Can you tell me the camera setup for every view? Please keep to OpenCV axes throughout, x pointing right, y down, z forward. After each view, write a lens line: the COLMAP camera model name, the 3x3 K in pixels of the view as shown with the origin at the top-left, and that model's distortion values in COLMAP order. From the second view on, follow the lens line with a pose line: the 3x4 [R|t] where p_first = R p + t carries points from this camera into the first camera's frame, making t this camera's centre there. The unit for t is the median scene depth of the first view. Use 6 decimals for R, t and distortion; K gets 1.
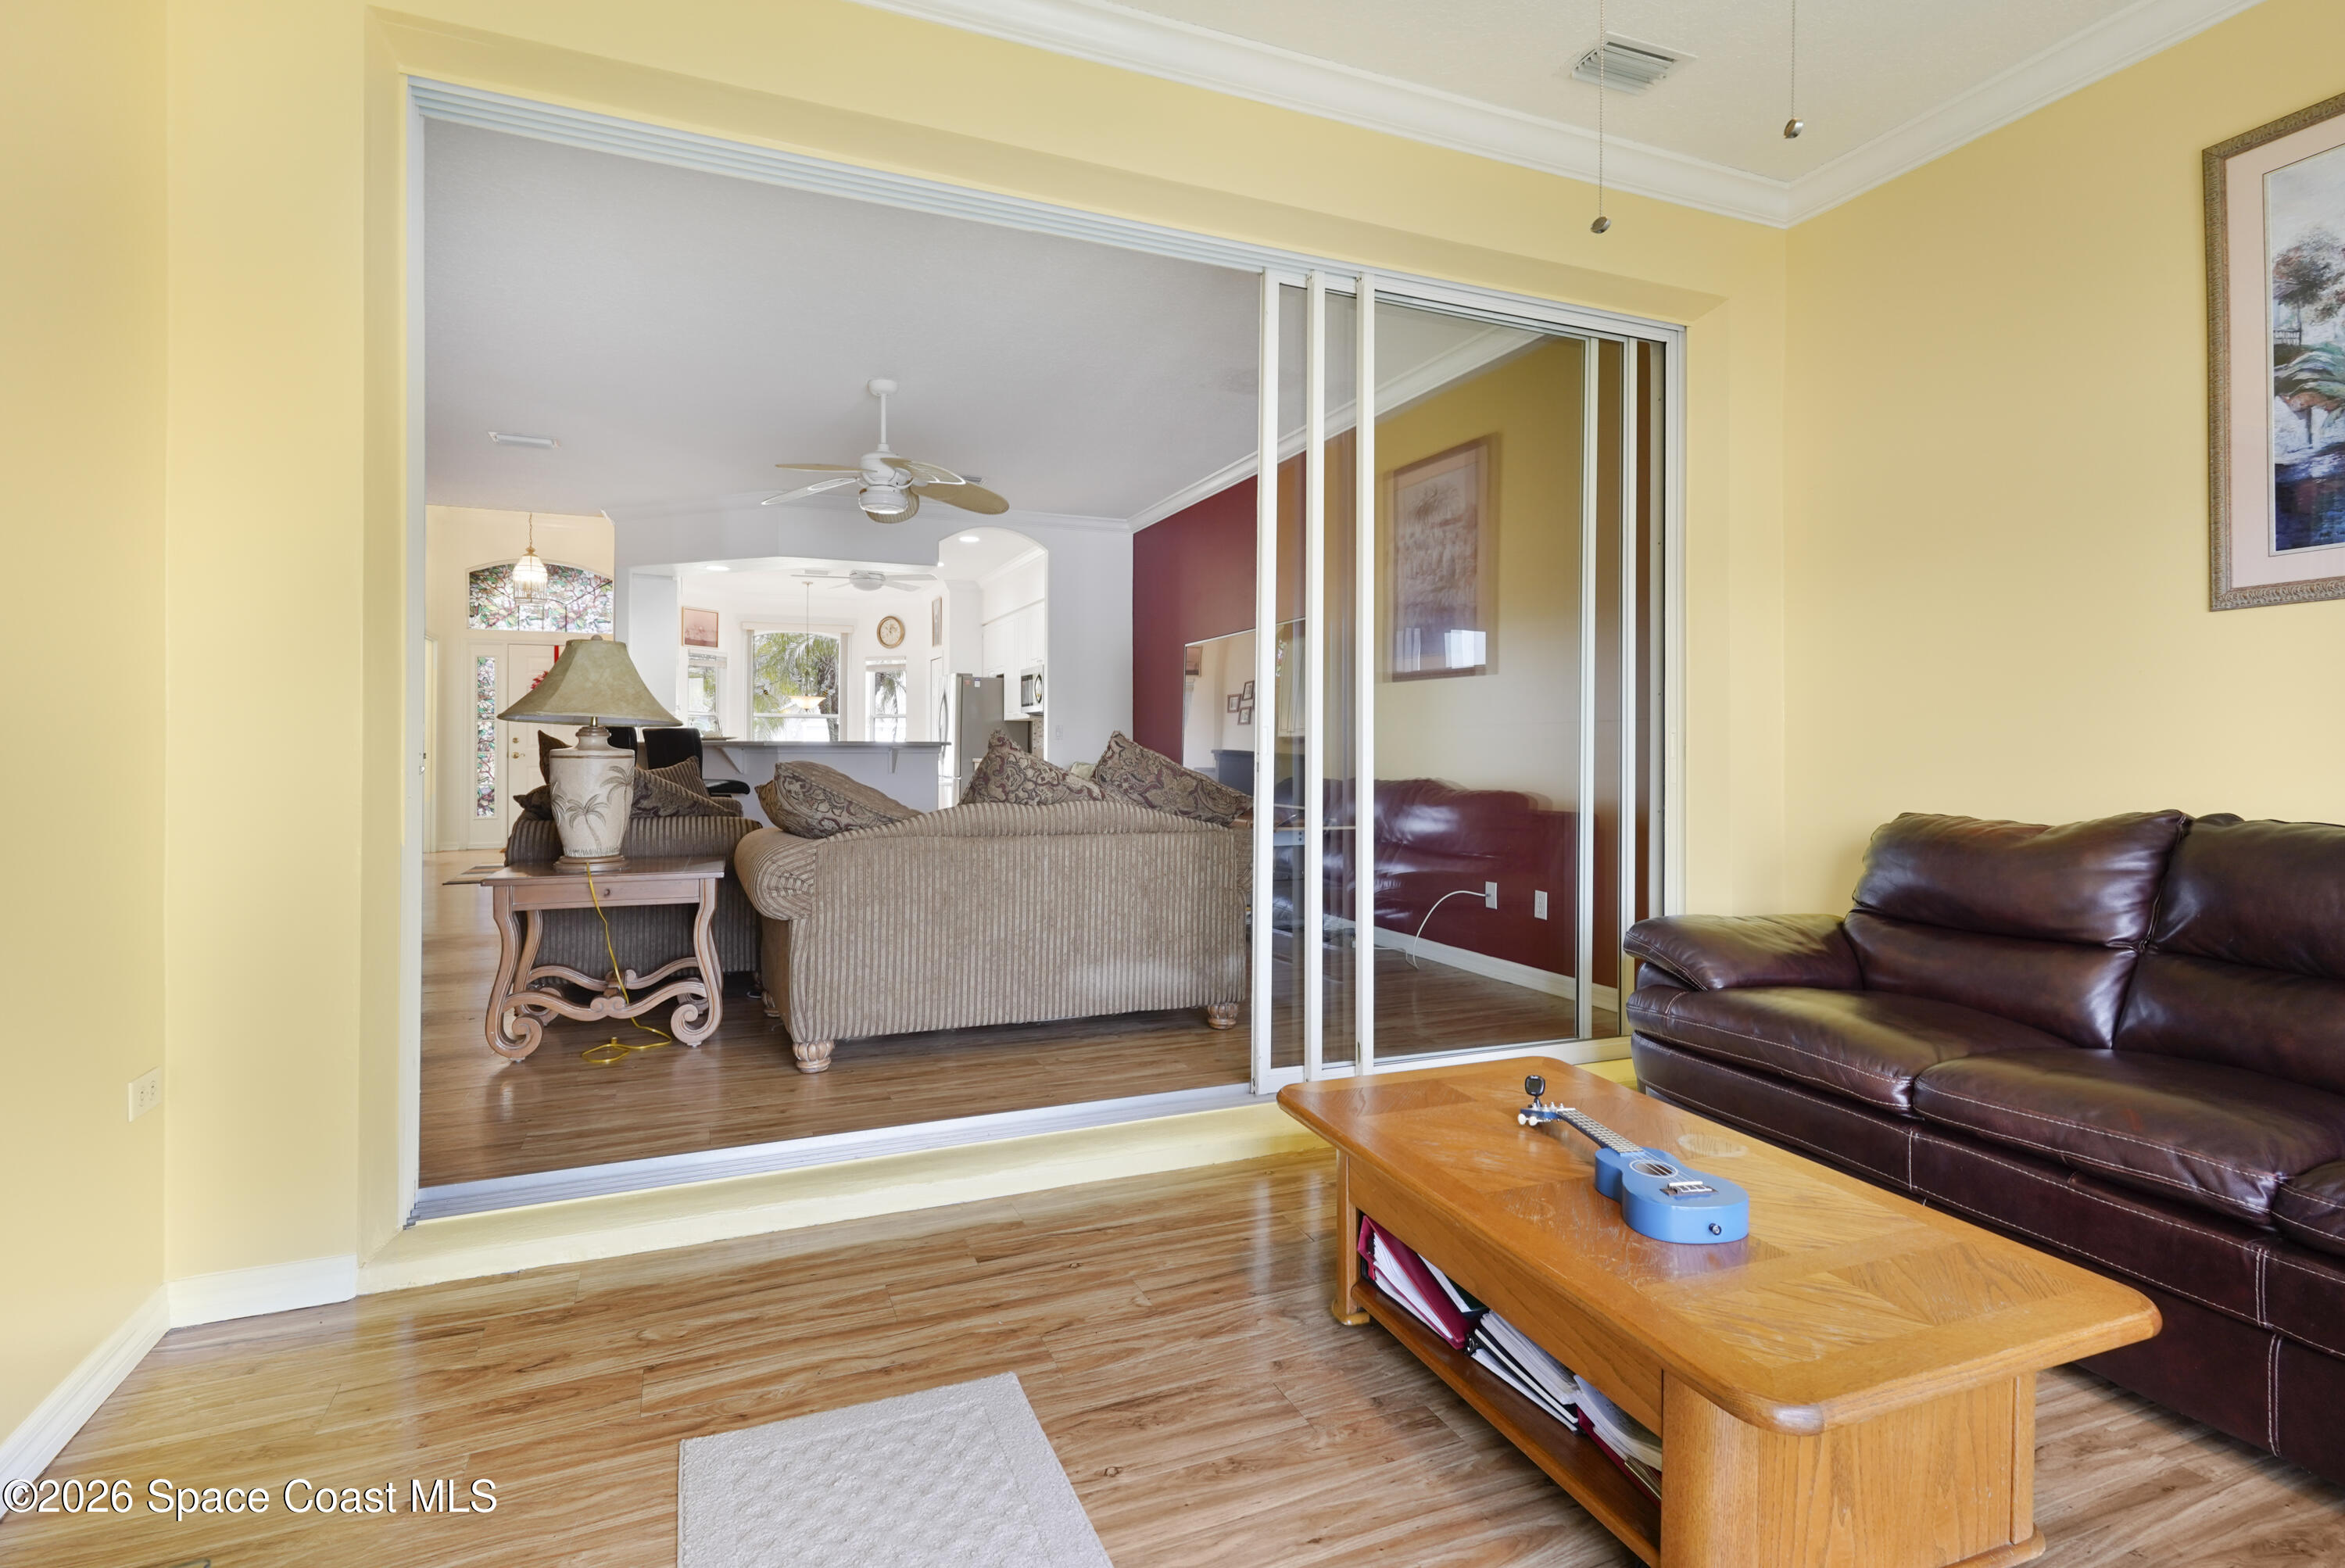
lens RADIAL K [[1097.3, 0, 1169.0], [0, 1097.3, 735.0], [0, 0, 1]] dist [0.001033, 0.000225]
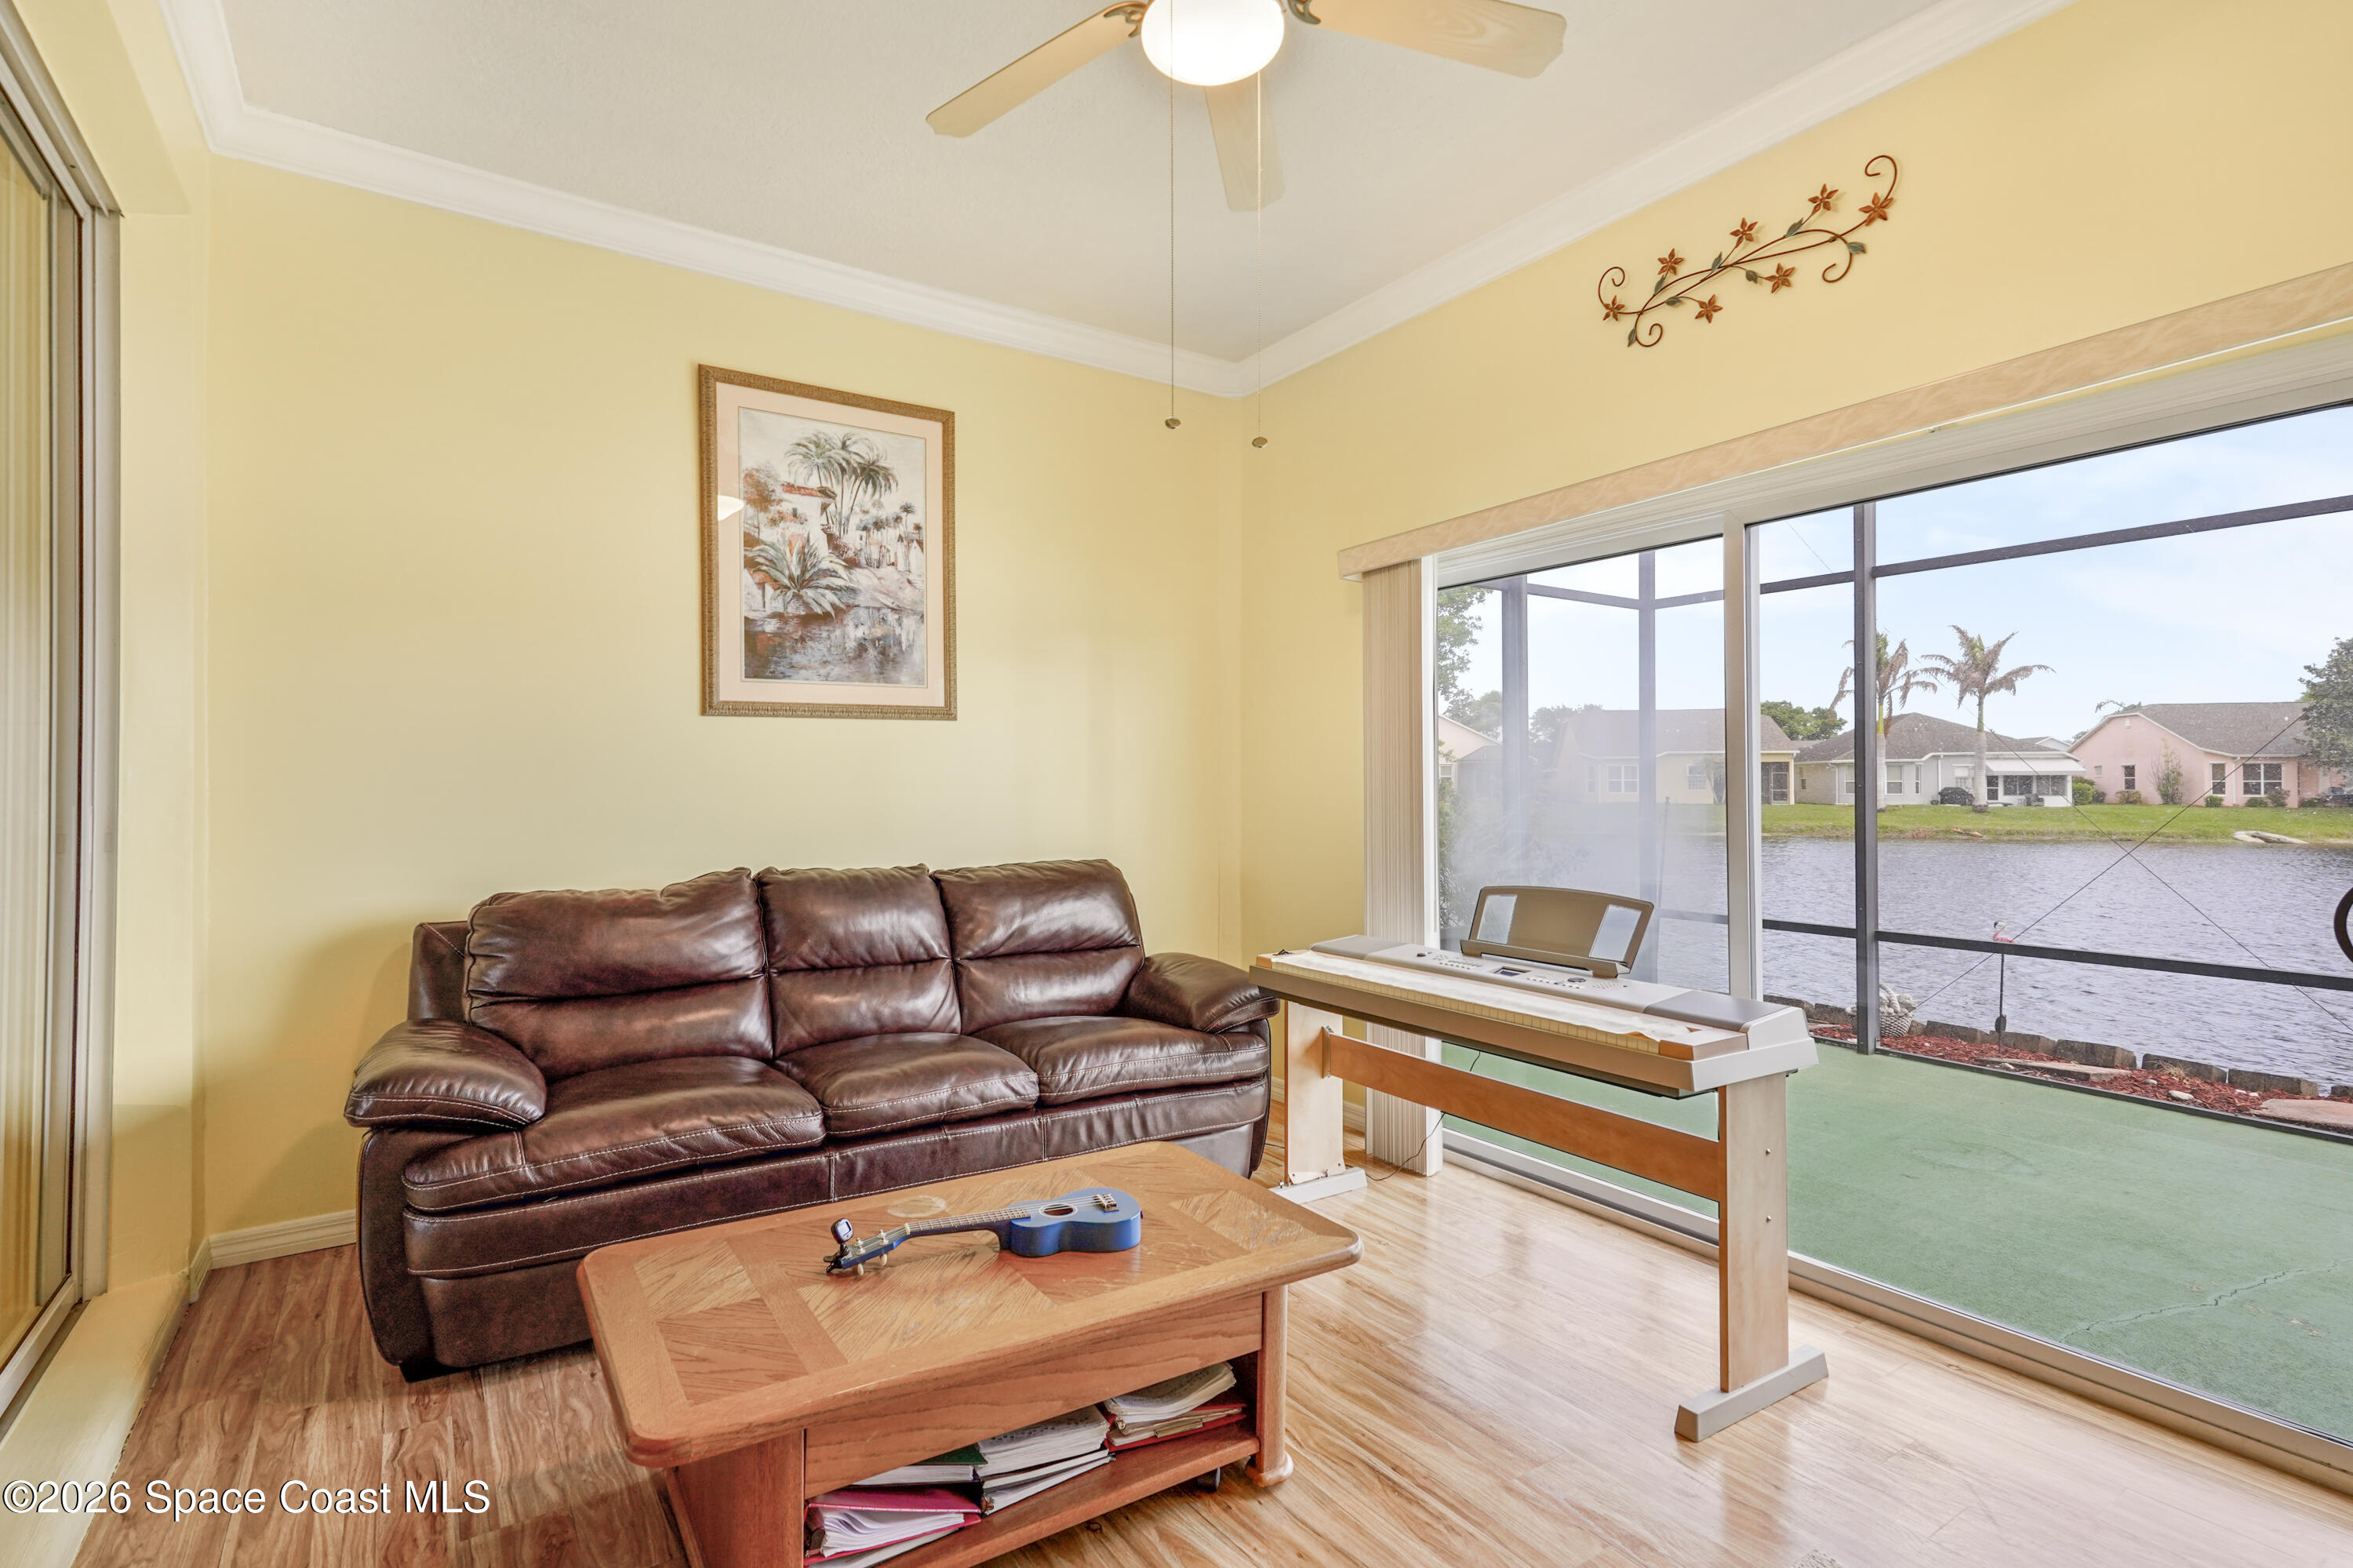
lens RADIAL K [[1085.3, 0, 1171.9], [0, 1085.3, 775.3], [0, 0, 1]] dist [0.001235, 0.000278]
pose [[-0.170632, 0.002338, 0.985332, -0.463365], [-0.003671, 0.999989, -0.003008, -0.041402], [-0.985328, -0.004130, -0.170622, 0.705977]]
